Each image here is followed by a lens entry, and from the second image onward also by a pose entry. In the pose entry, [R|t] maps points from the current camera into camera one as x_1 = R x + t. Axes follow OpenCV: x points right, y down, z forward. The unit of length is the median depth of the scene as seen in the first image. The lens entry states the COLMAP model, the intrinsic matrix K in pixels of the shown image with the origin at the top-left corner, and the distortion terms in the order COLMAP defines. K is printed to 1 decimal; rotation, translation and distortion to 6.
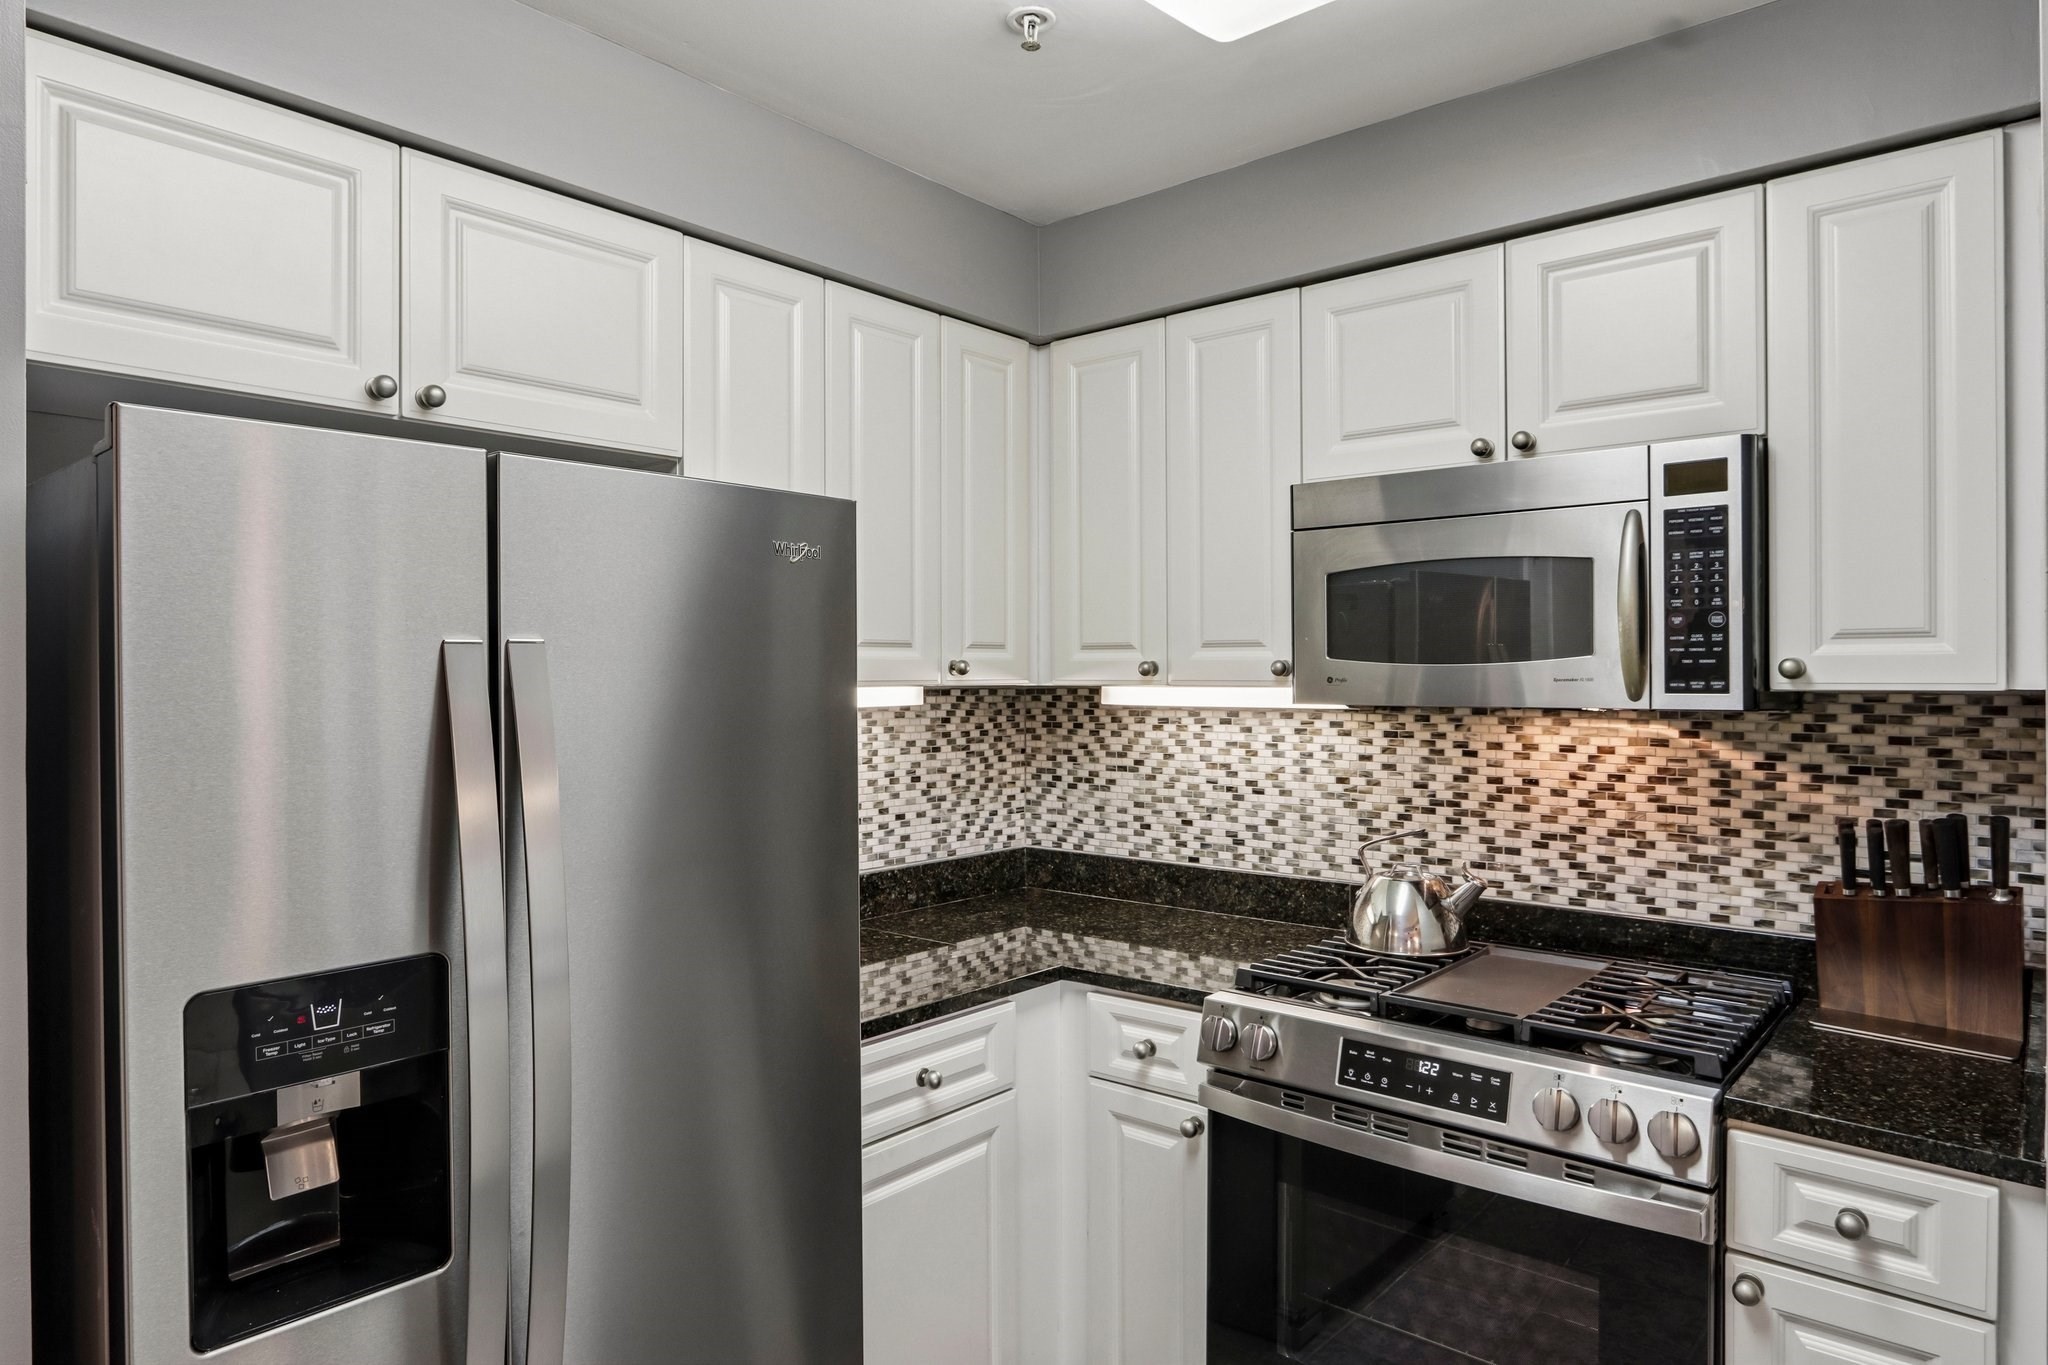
lens RADIAL K [[1231.5, 0, 1024.0], [0, 1231.5, 682.5], [0, 0, 1]] dist [-0.001138, 0.000274]
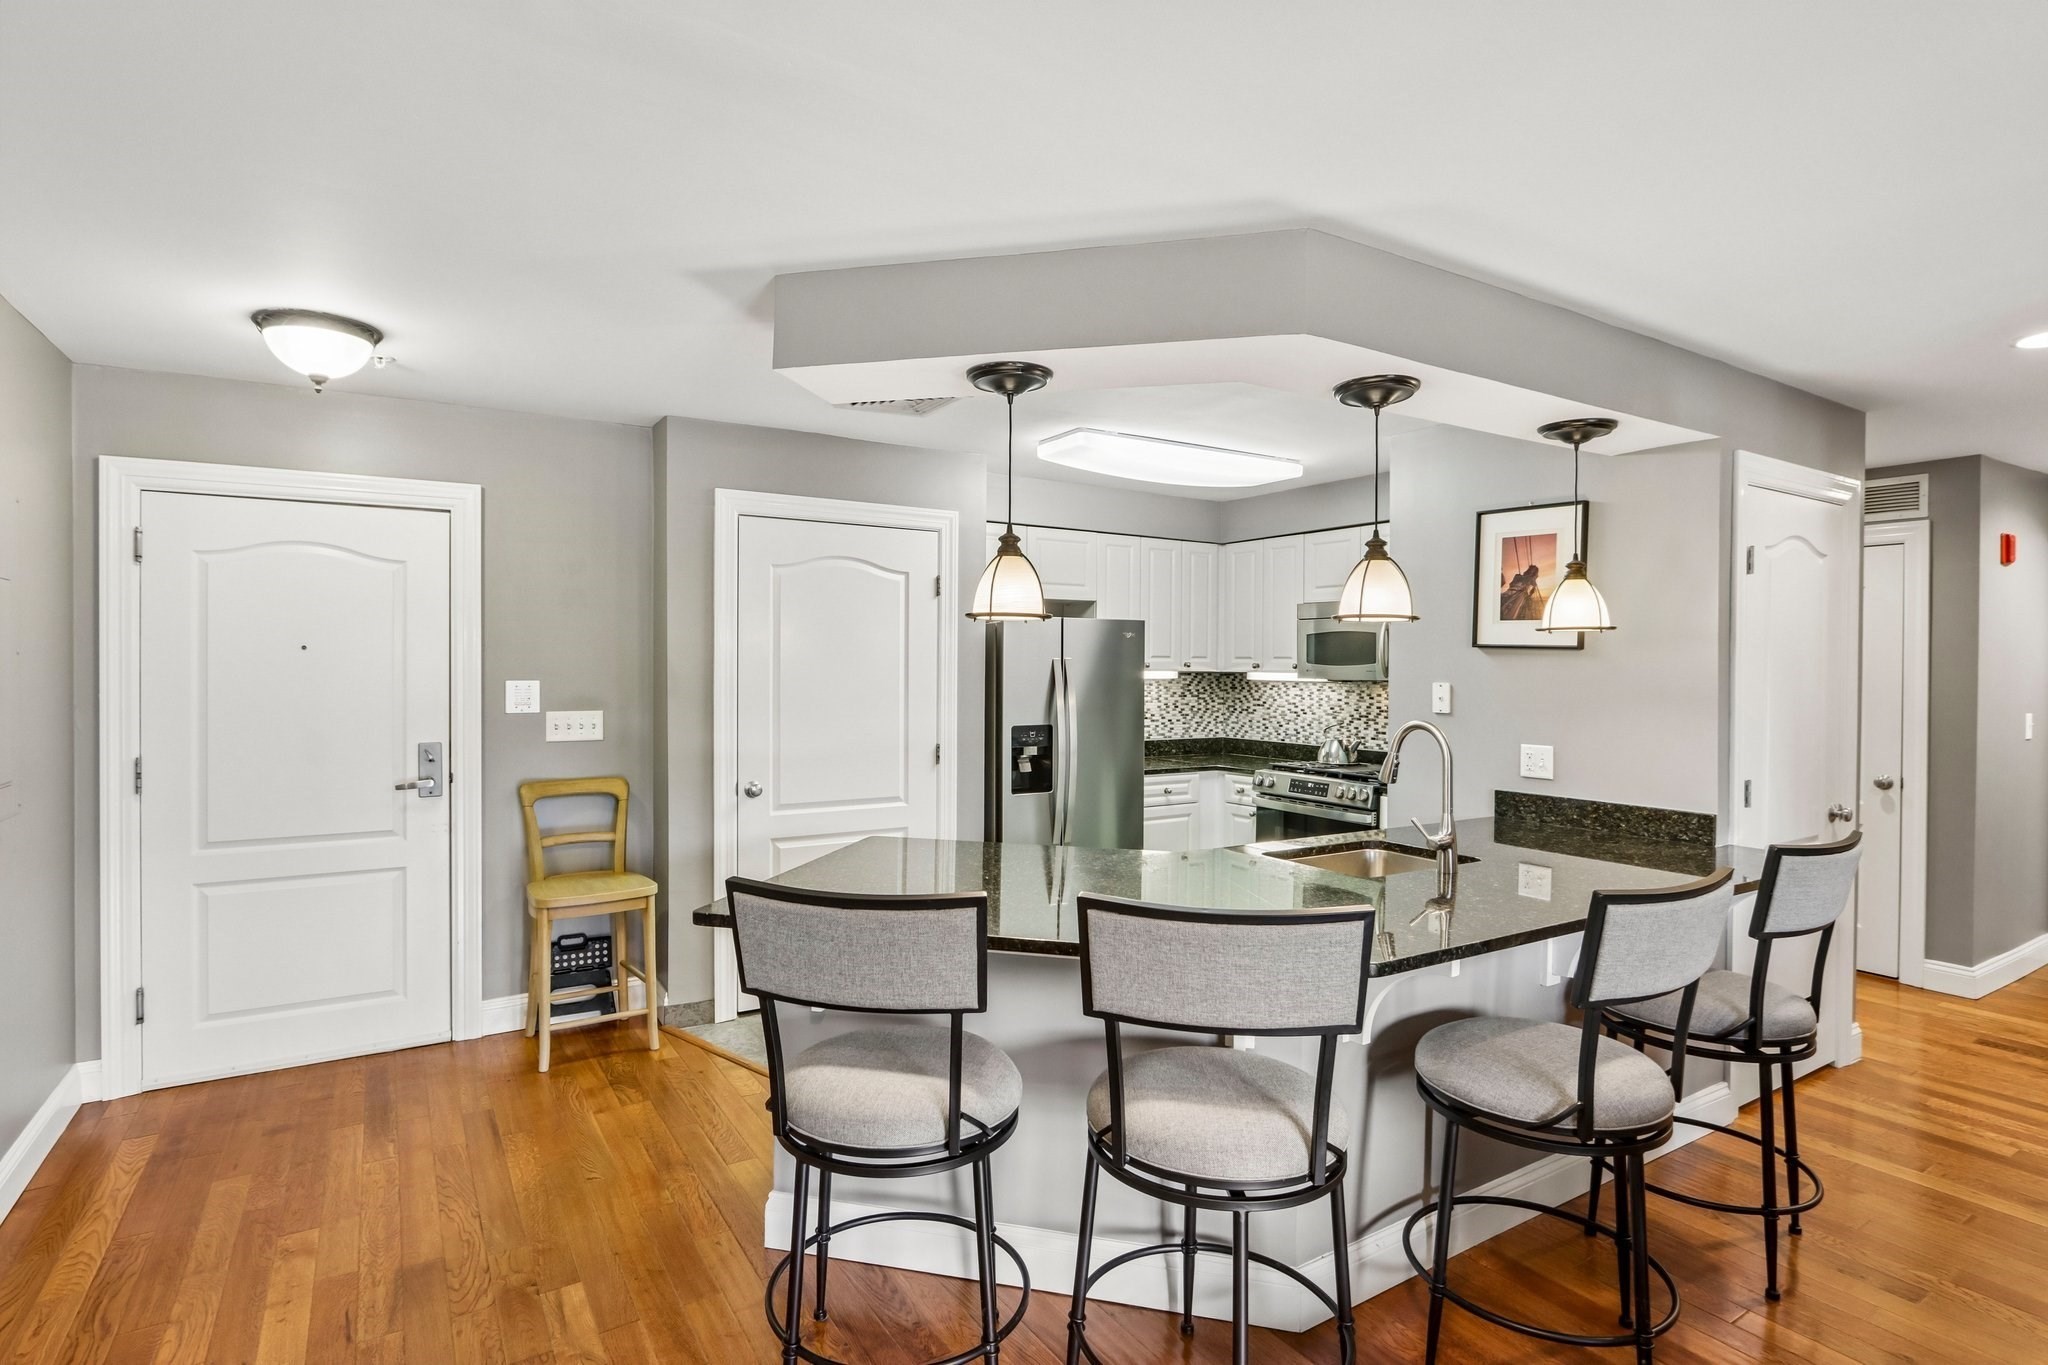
lens RADIAL K [[1027.6, 0, 1018.9], [0, 1027.6, 677.5], [0, 0, 1]] dist [-0.023250, 0.000609]
pose [[0.952798, 0.014437, -0.303263, 0.267578], [-0.012940, 0.999892, 0.006946, 0.005054], [0.303330, -0.002694, 0.952882, -1.246079]]
